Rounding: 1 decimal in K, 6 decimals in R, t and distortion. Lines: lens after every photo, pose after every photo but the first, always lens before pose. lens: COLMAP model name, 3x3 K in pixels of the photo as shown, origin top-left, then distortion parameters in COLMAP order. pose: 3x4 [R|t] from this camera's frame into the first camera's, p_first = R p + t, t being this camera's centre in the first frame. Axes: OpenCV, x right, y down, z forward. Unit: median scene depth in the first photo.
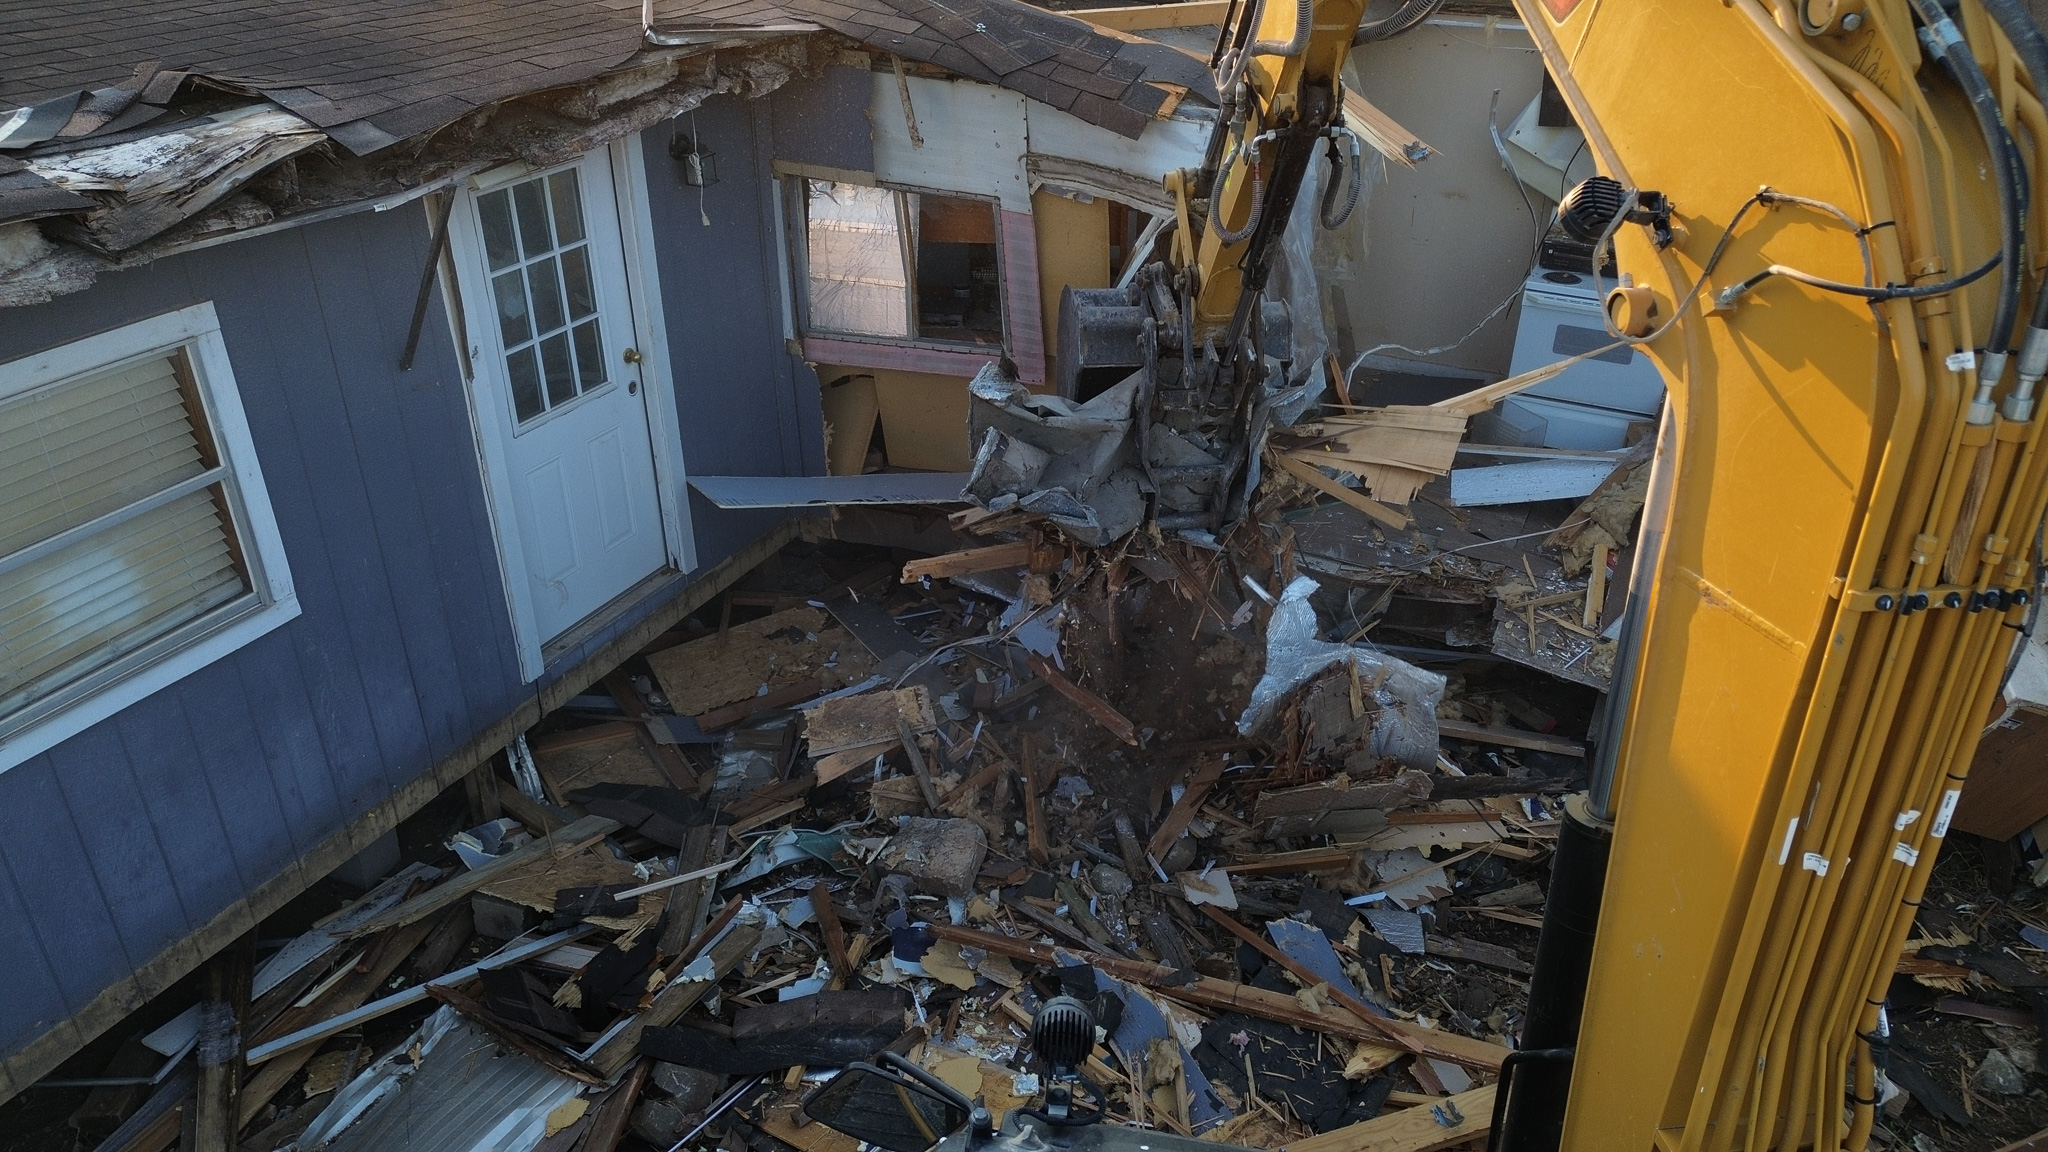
lens RADIAL K [[1444.6, 0, 1022.3], [0, 1444.6, 566.7], [0, 0, 1]] dist [0.067029, -0.070590]
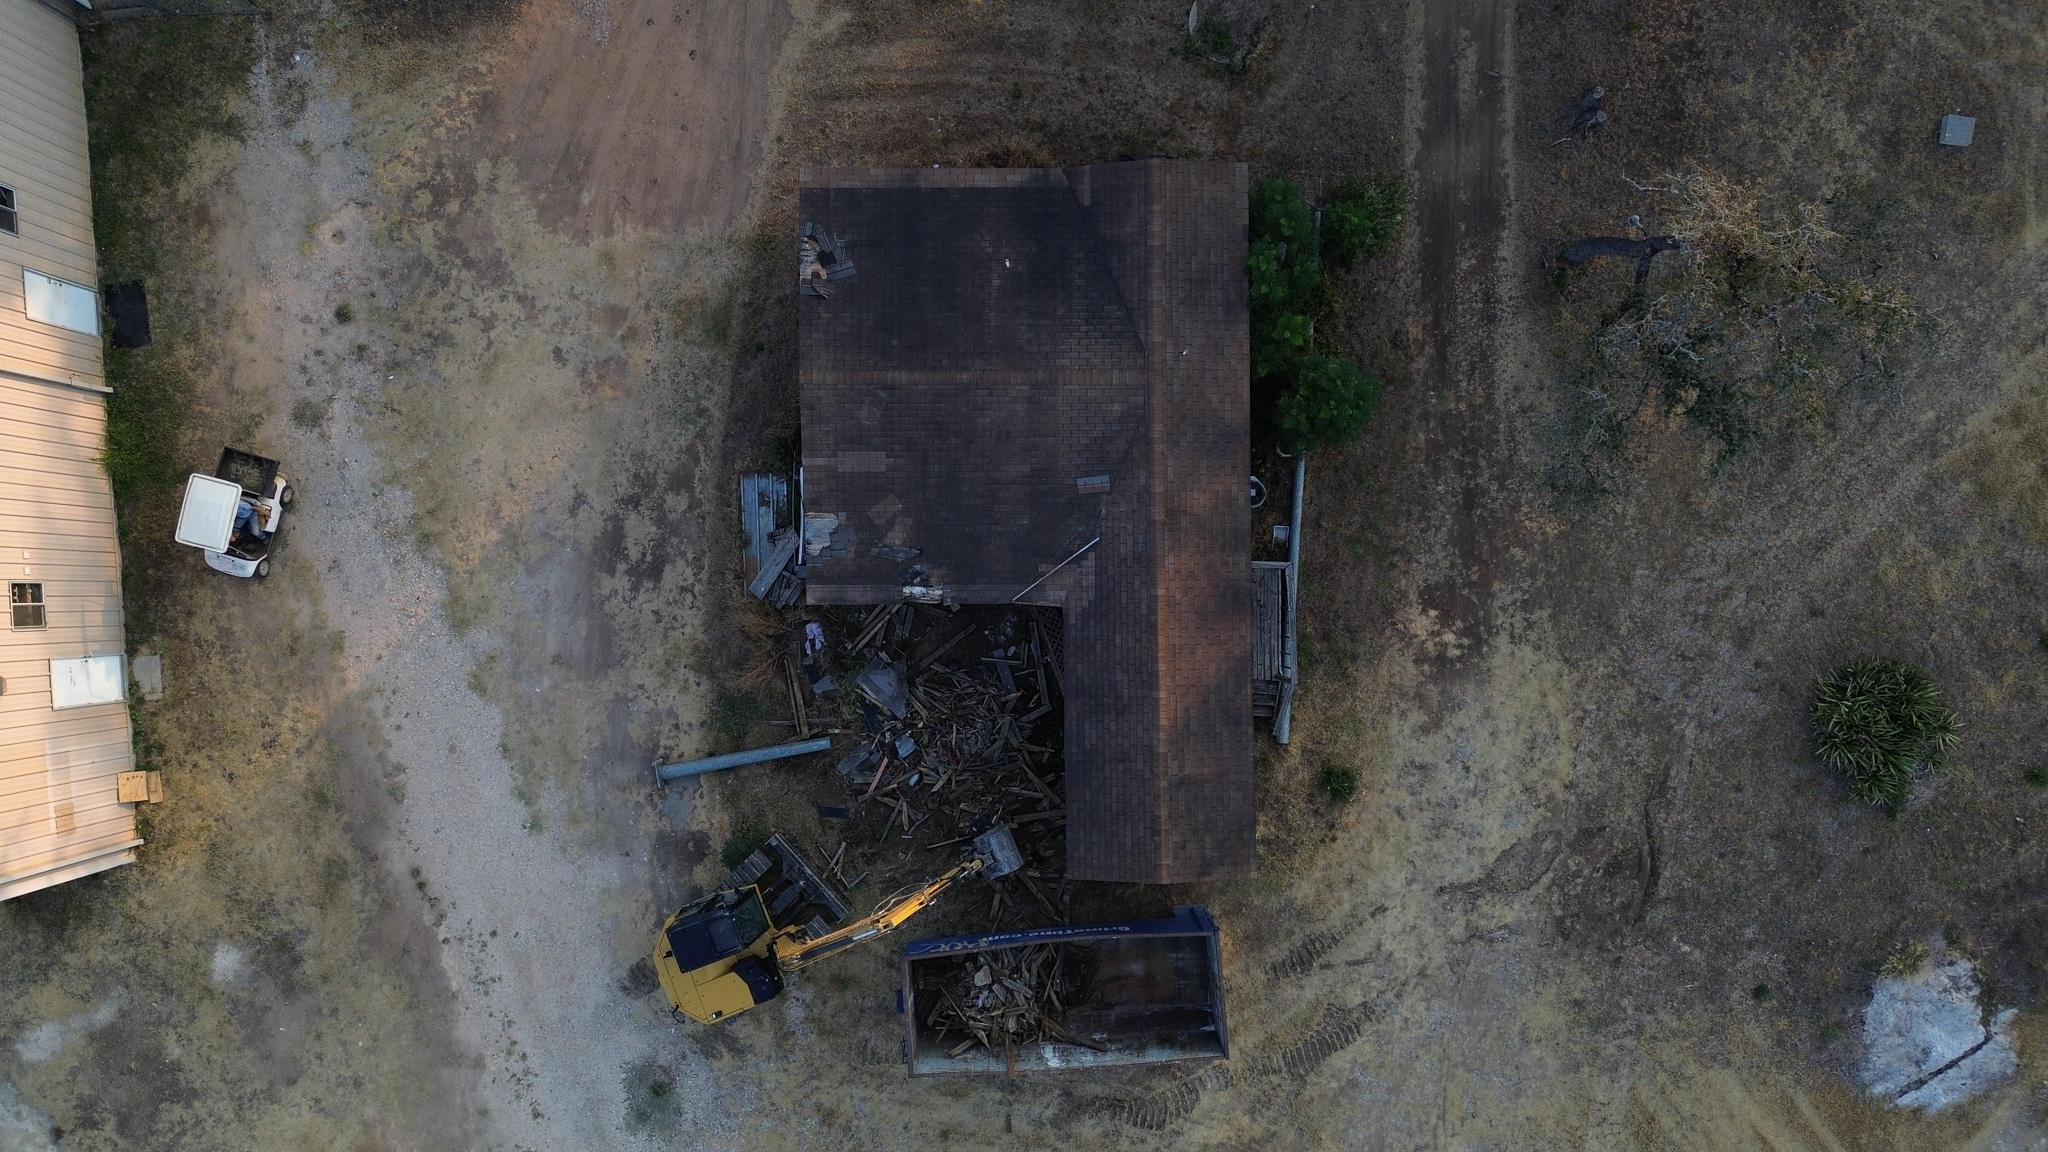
lens RADIAL K [[1437.7, 0, 1021.3], [0, 1437.7, 572.3], [0, 0, 1]] dist [0.076225, -0.077970]
pose [[0.452355, 0.891720, -0.014495, -0.240631], [-0.416291, 0.225496, 0.880826, -4.601998], [0.788718, -0.392412, 0.473219, -1.304169]]
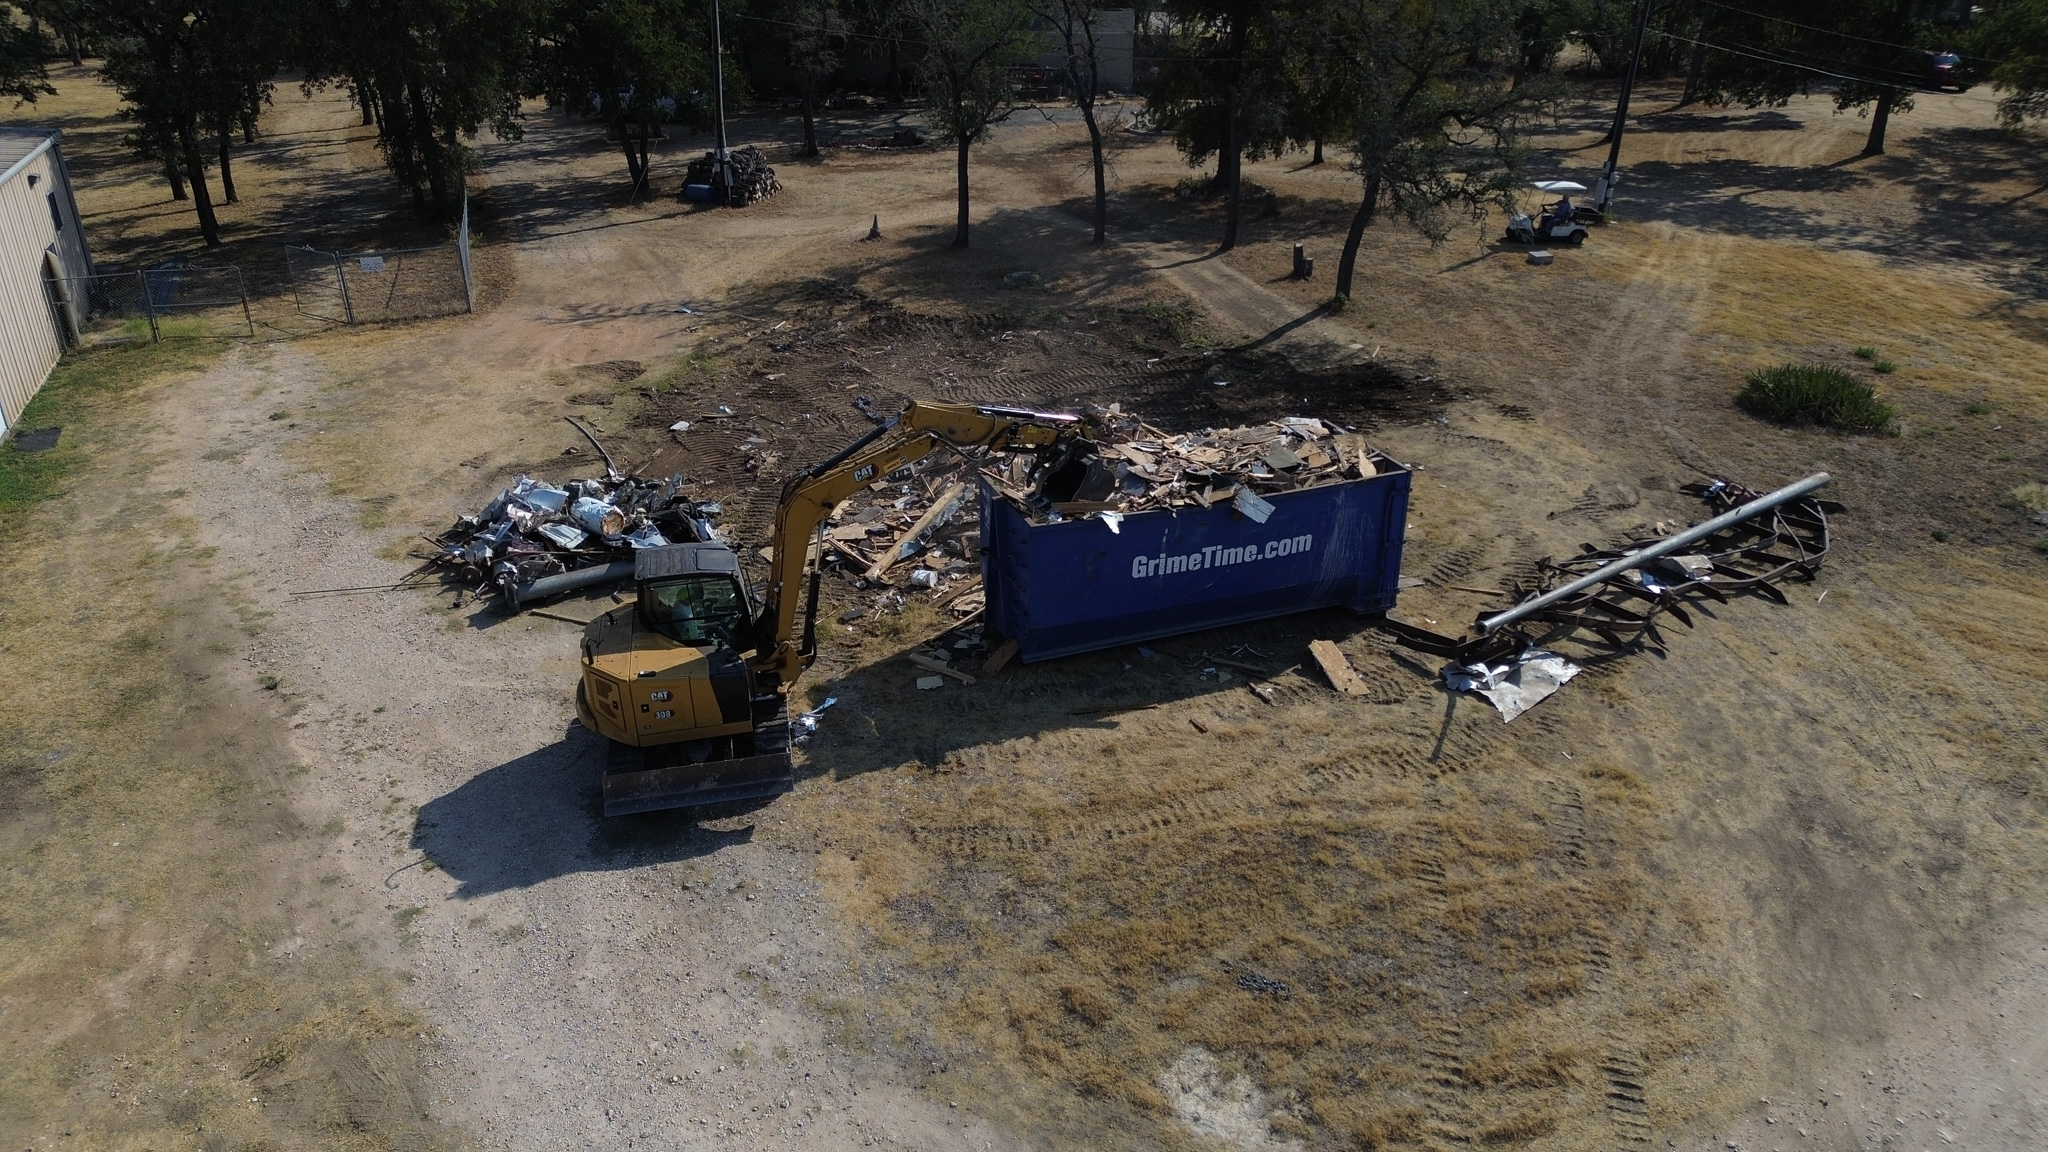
lens RADIAL K [[1437.7, 0, 1021.3], [0, 1437.7, 572.3], [0, 0, 1]] dist [0.076225, -0.077970]
pose [[0.685903, 0.319329, -0.653886, 3.373938], [-0.350174, 0.932533, 0.088088, 0.081114], [0.637899, 0.168554, 0.751448, -2.594003]]
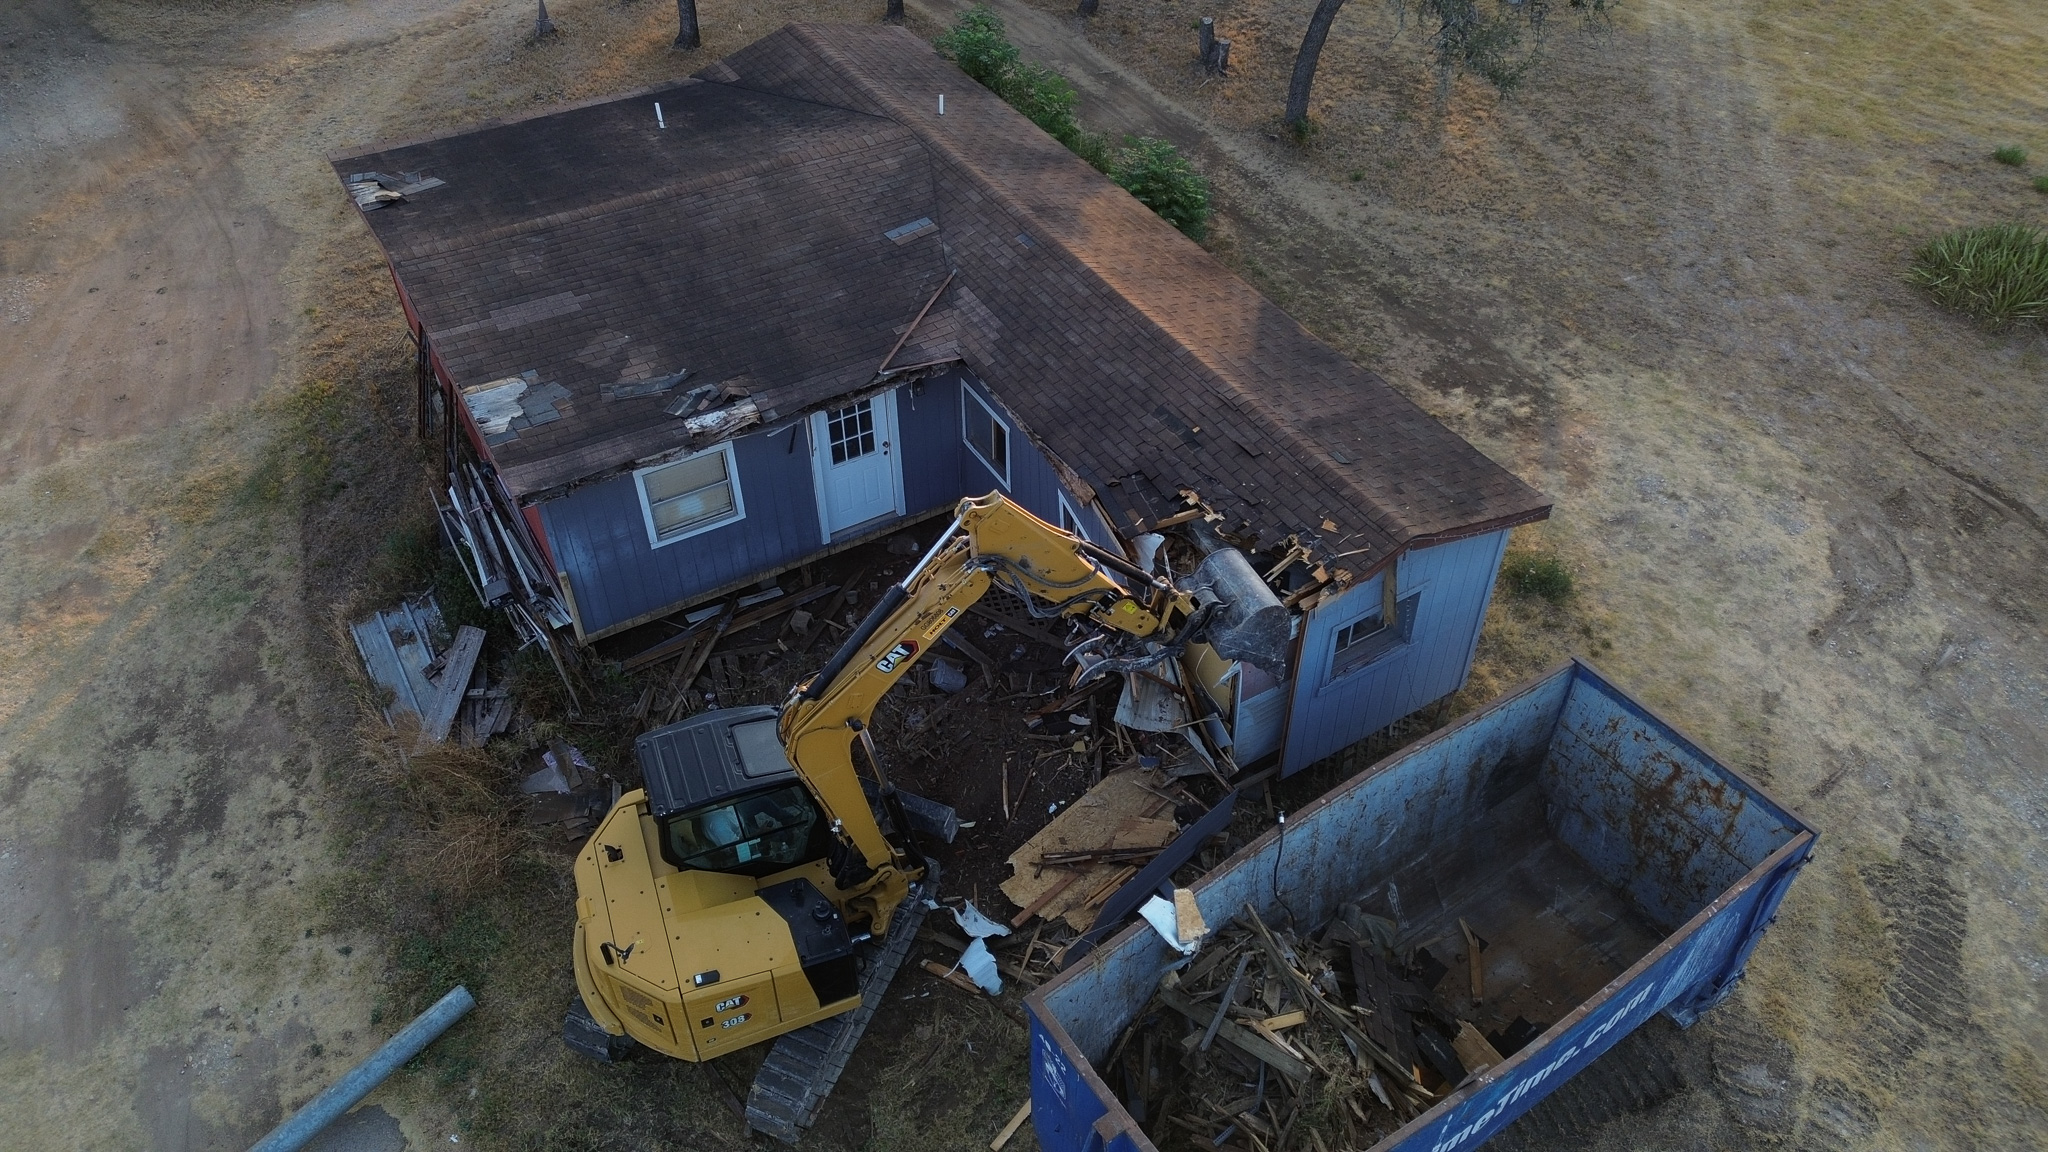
lens RADIAL K [[1444.6, 0, 1022.3], [0, 1444.6, 566.7], [0, 0, 1]] dist [0.067029, -0.070590]
pose [[0.837336, 0.364285, -0.407633, 1.237244], [-0.258857, 0.920948, 0.291286, -0.859941], [0.481521, -0.138385, 0.865441, -1.367707]]
